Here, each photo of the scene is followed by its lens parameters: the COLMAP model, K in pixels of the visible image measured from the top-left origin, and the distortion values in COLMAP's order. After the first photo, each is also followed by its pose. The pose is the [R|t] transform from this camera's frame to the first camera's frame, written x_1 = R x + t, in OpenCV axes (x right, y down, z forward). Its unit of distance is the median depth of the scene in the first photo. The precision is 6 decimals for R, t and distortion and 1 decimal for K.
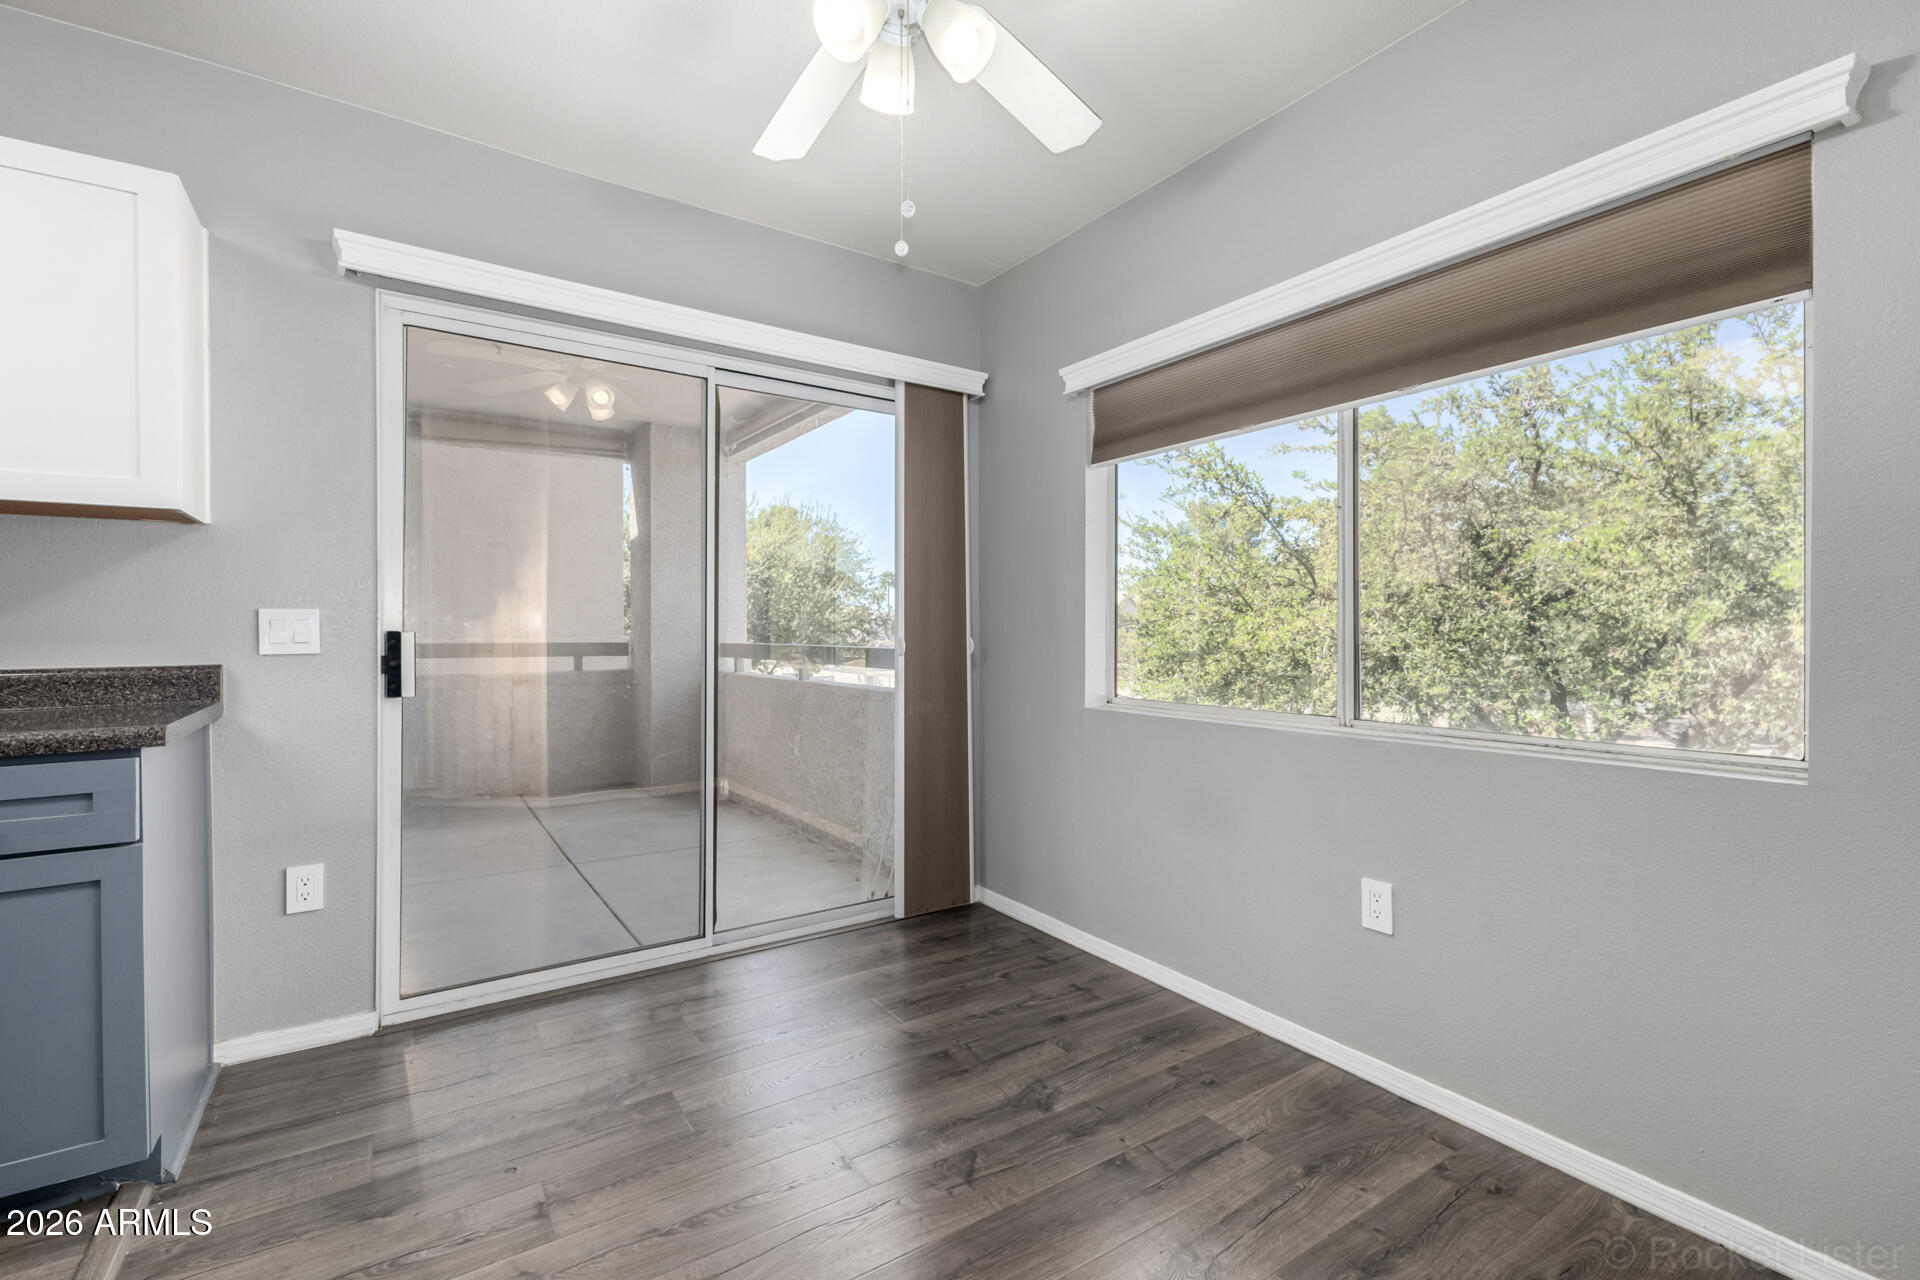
lens RADIAL K [[830.3, 0, 946.8], [0, 830.3, 629.2], [0, 0, 1]] dist [0.023130, 0.000053]
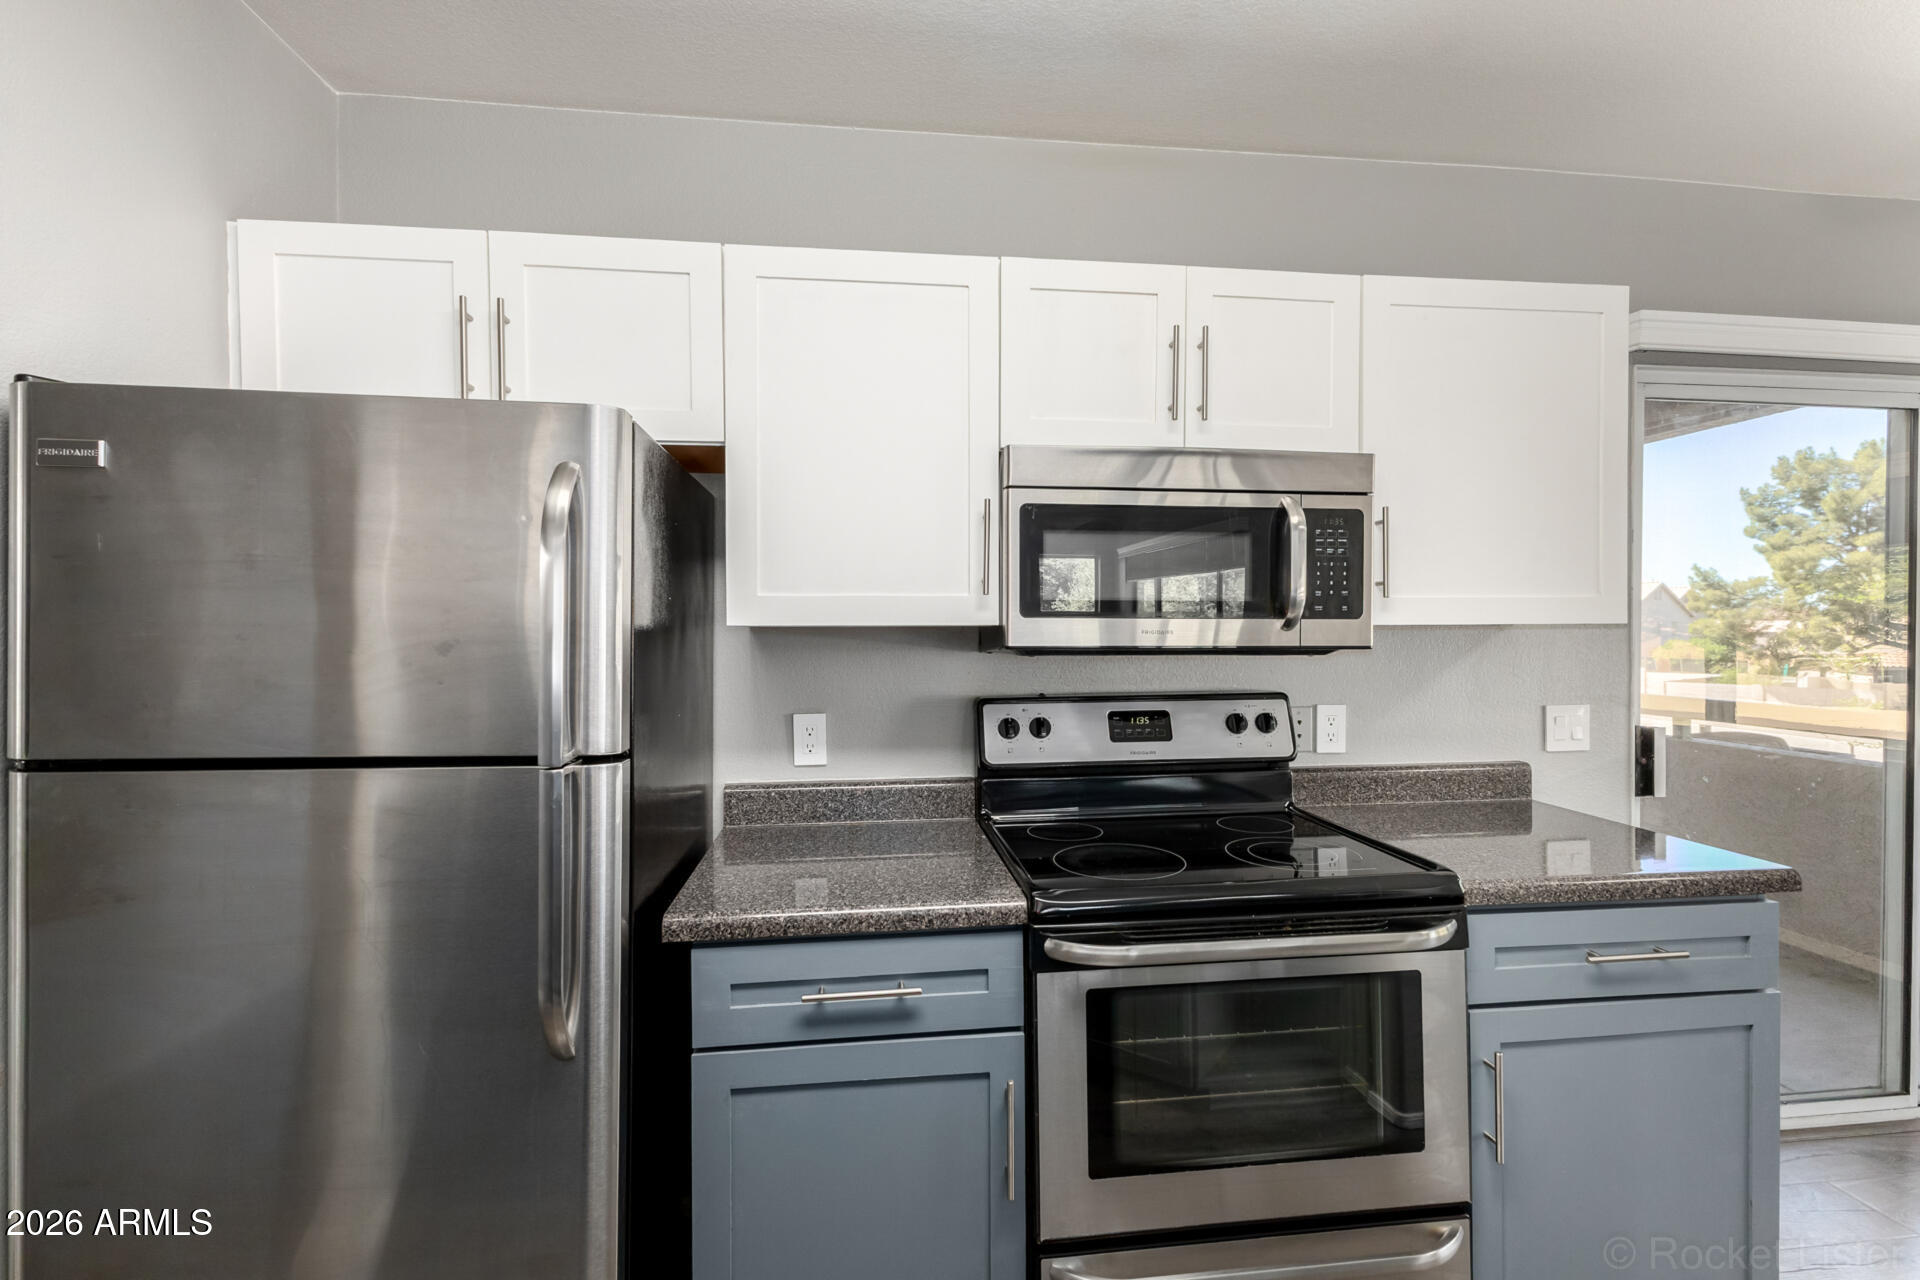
lens RADIAL K [[829.5, 0, 960.3], [0, 829.5, 633.4], [0, 0, 1]] dist [0.000542, 0.000756]
pose [[0.886837, 0.000302, -0.462082, -0.364949], [0.002643, 0.999980, 0.005727, -0.043597], [0.462074, -0.006300, 0.886819, -0.070559]]
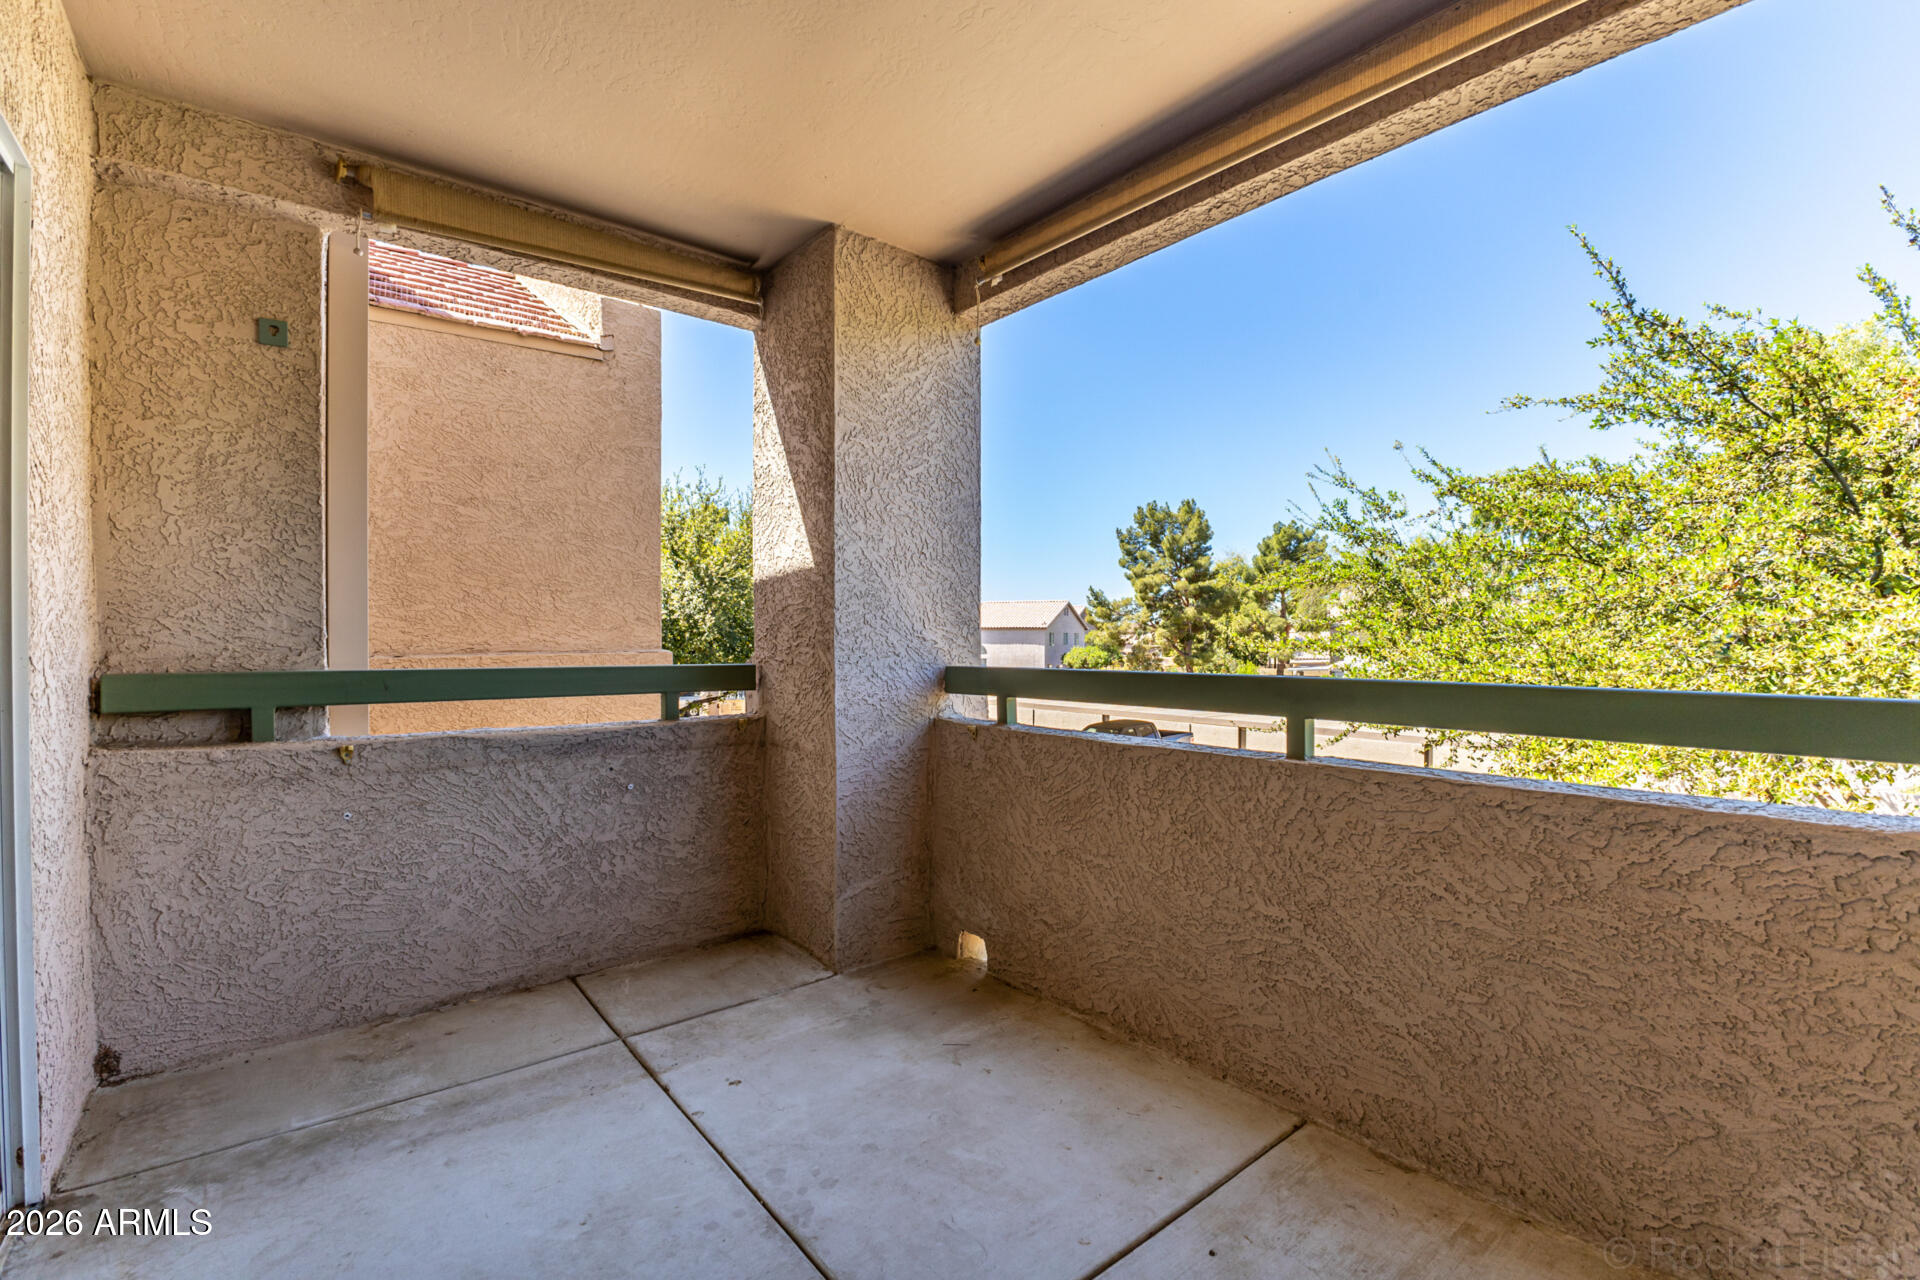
lens RADIAL K [[852.9, 0, 954.9], [0, 852.9, 634.2], [0, 0, 1]] dist [-0.002161, -0.001014]
pose [[0.995808, -0.000198, 0.091468, -0.330613], [0.000614, 0.999990, -0.004511, -0.000589], [-0.091466, 0.004549, 0.995798, 0.487157]]
